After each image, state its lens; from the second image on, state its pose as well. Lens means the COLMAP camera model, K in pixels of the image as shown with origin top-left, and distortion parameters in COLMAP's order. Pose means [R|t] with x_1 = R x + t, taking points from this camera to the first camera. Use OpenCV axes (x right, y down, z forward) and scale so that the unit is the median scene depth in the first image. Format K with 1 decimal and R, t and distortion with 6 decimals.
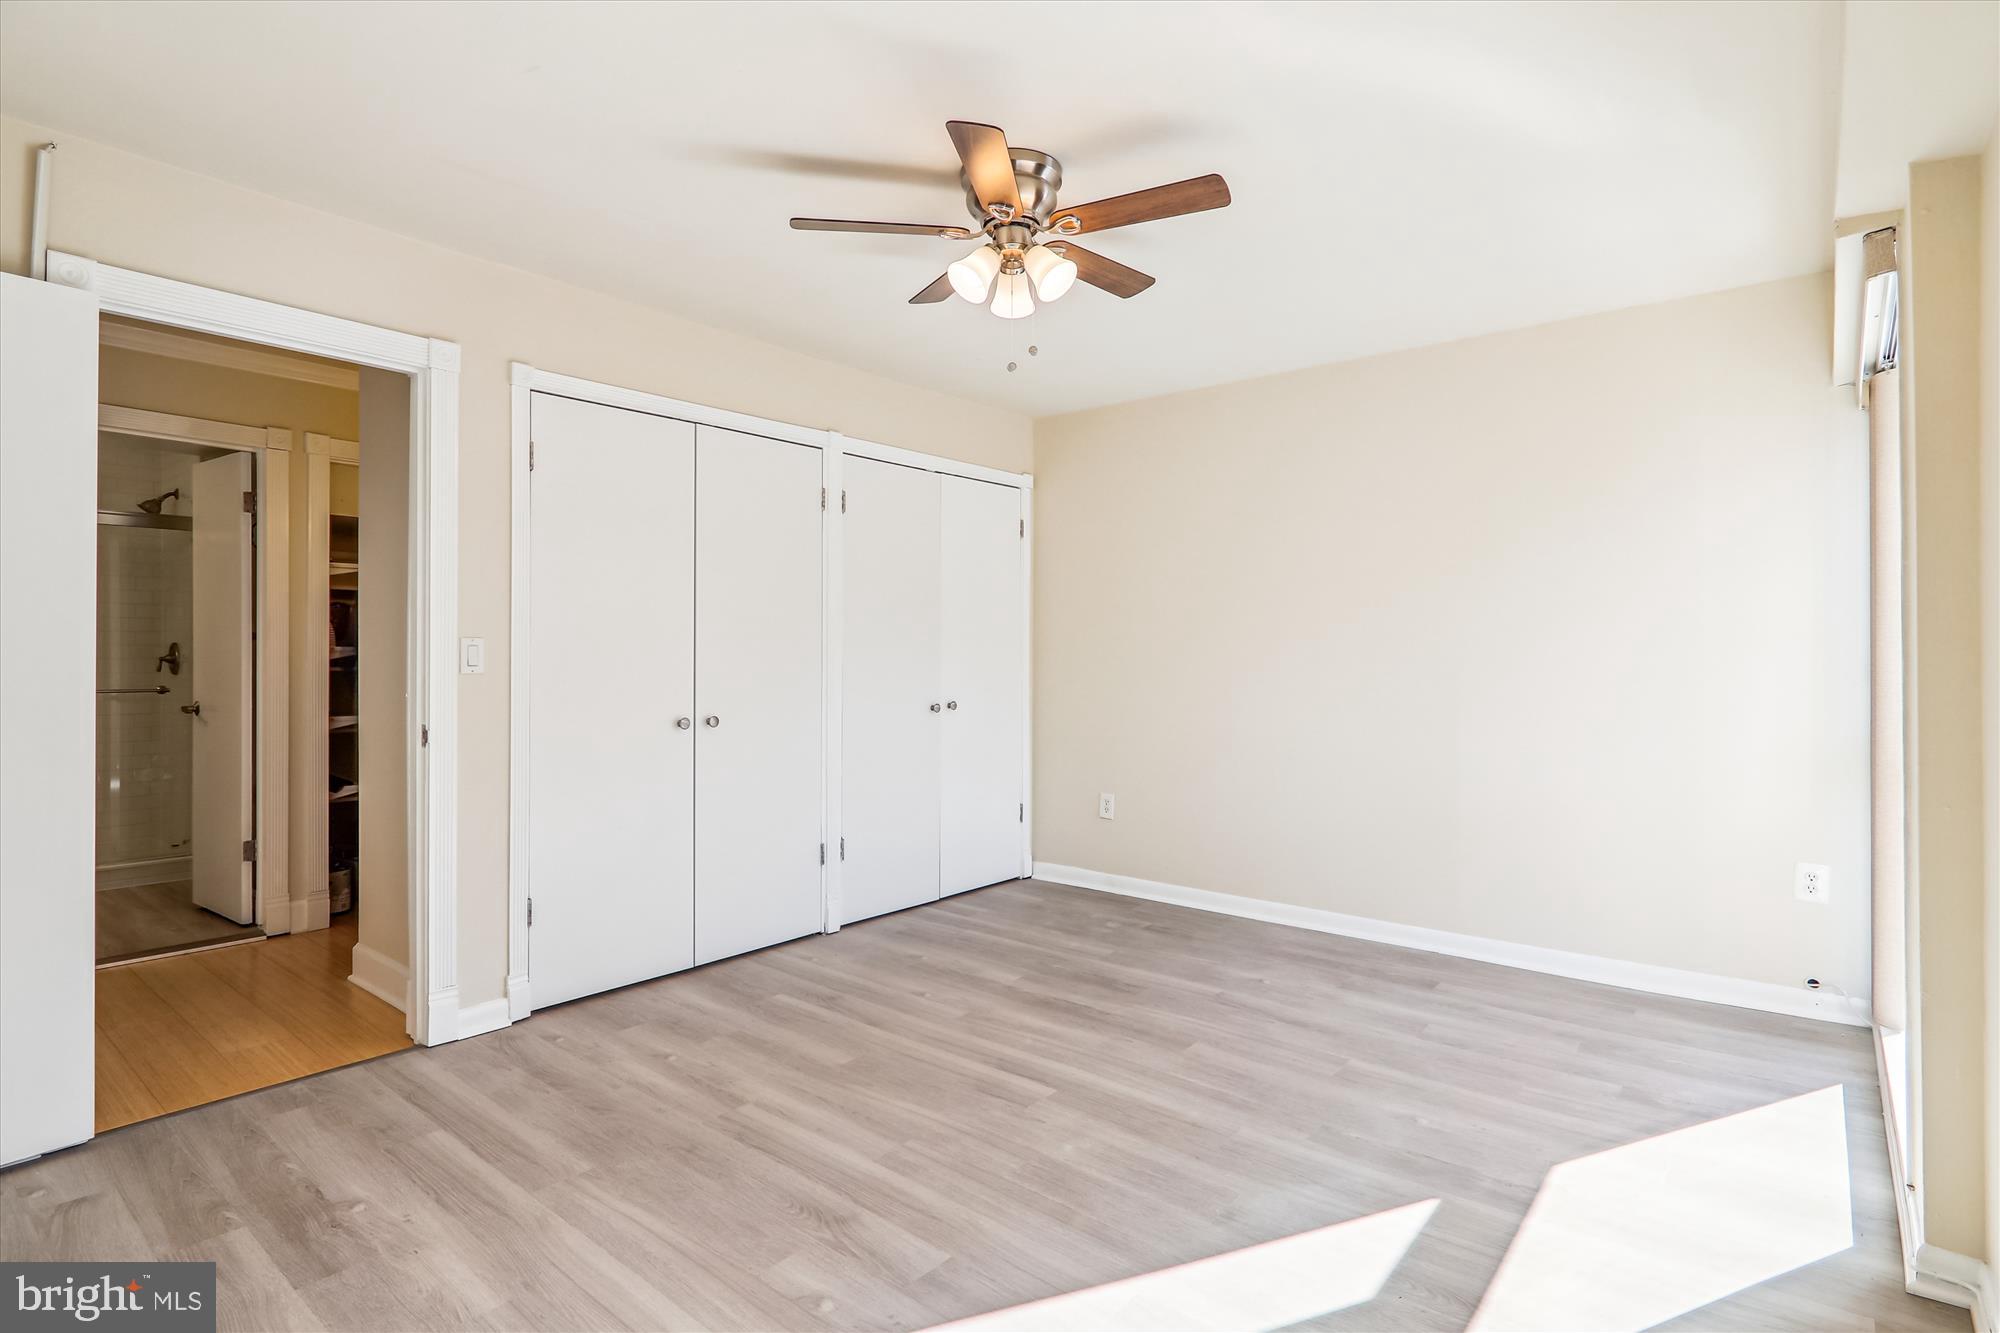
lens RADIAL K [[980.9, 0, 1001.9], [0, 980.9, 642.3], [0, 0, 1]] dist [0.000034, 0.000295]
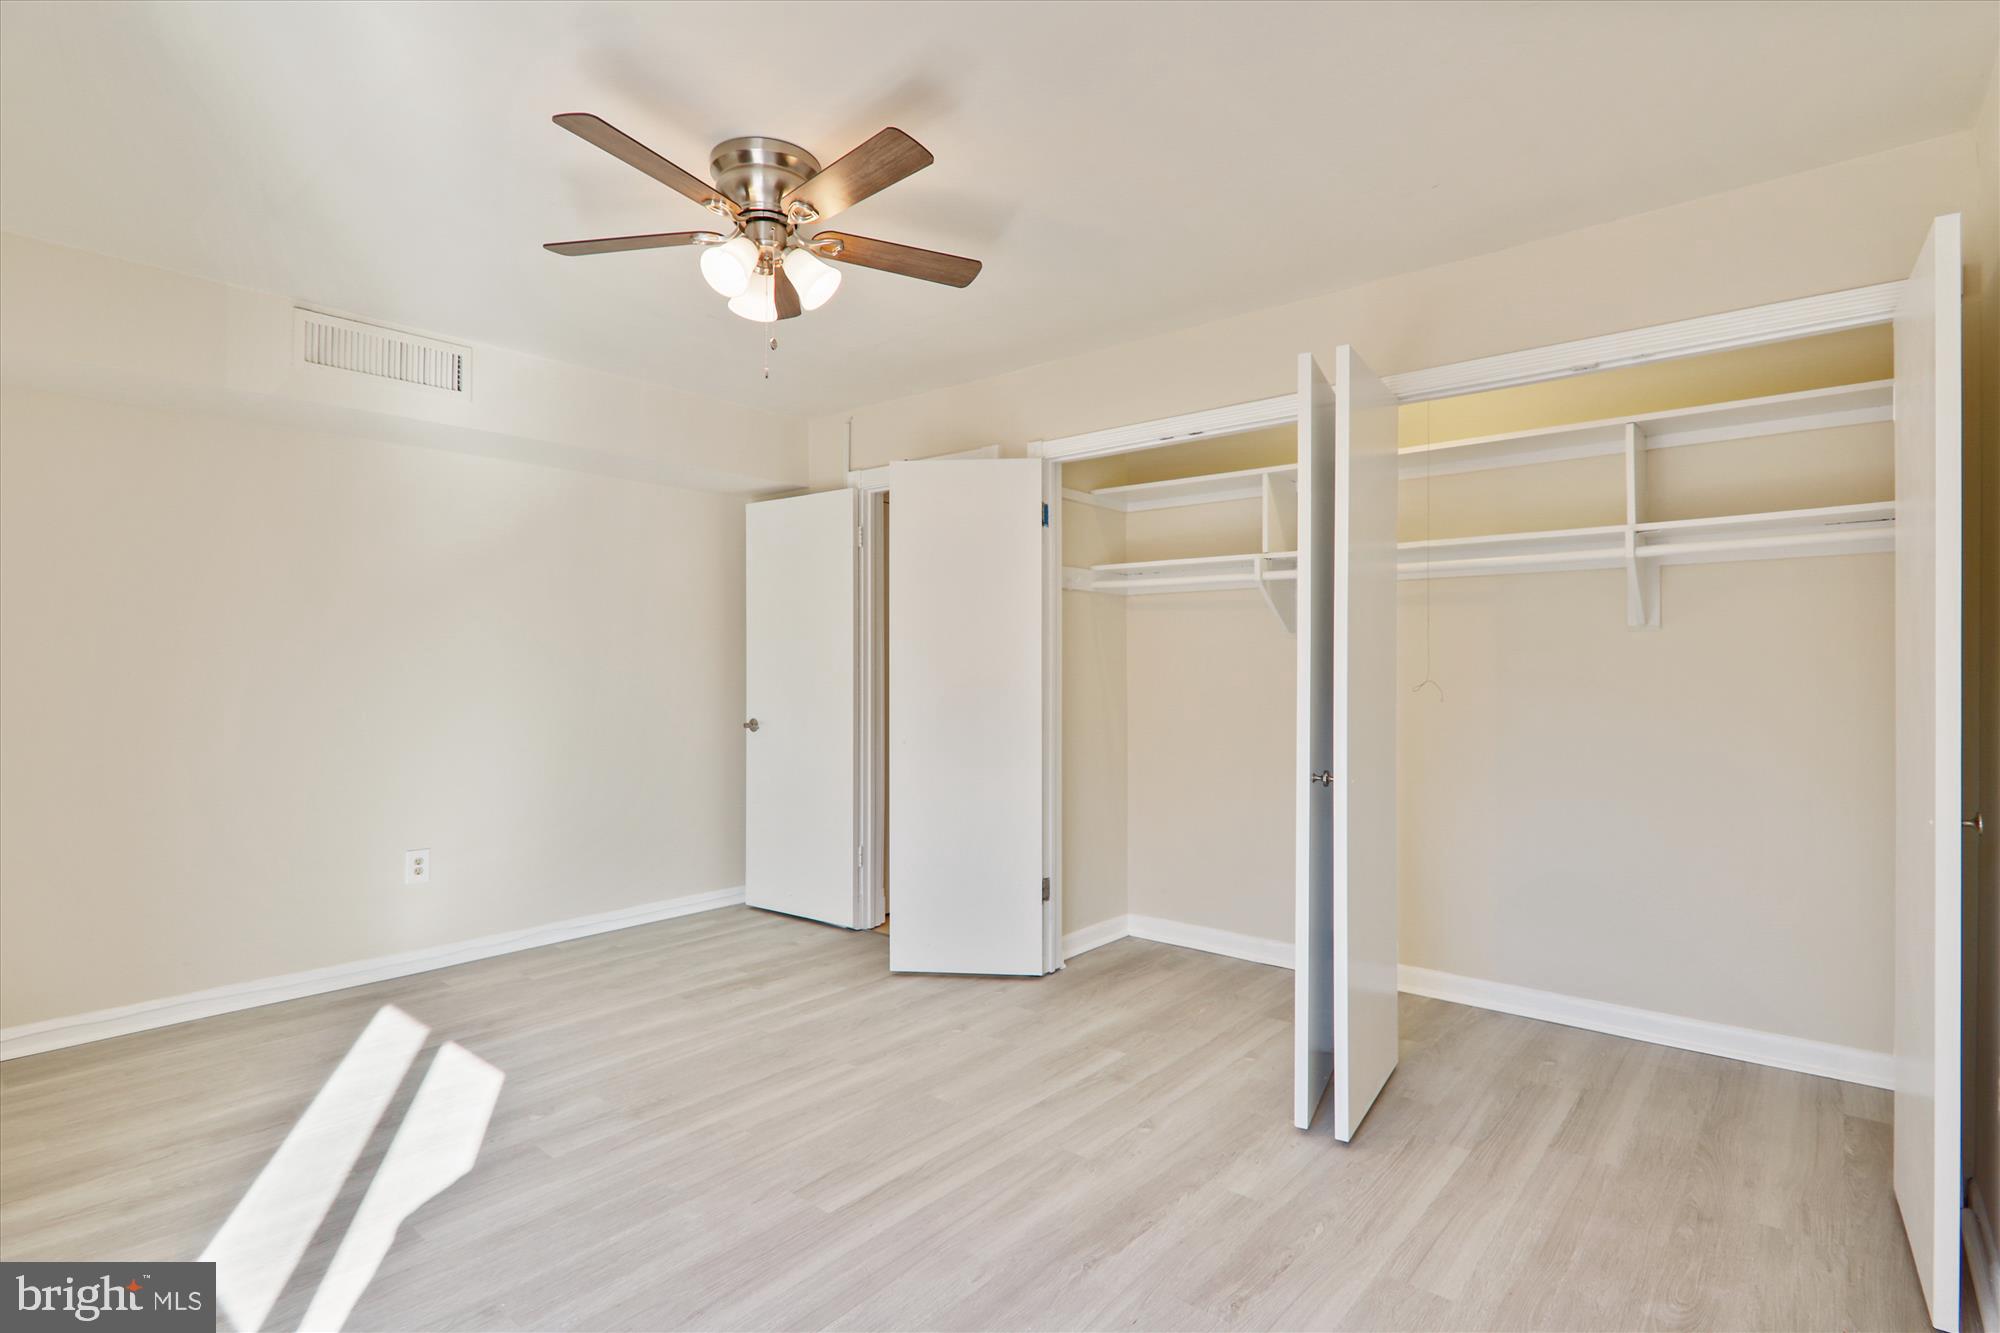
lens RADIAL K [[1001.0, 0, 1000.0], [0, 1001.0, 666.5], [0, 0, 1]] dist [0.002242, -0.000576]
pose [[0.004110, 0.004330, -0.999982, 0.837833], [0.006430, 0.999970, 0.004356, -0.000663], [0.999971, -0.006448, 0.004082, 1.075639]]
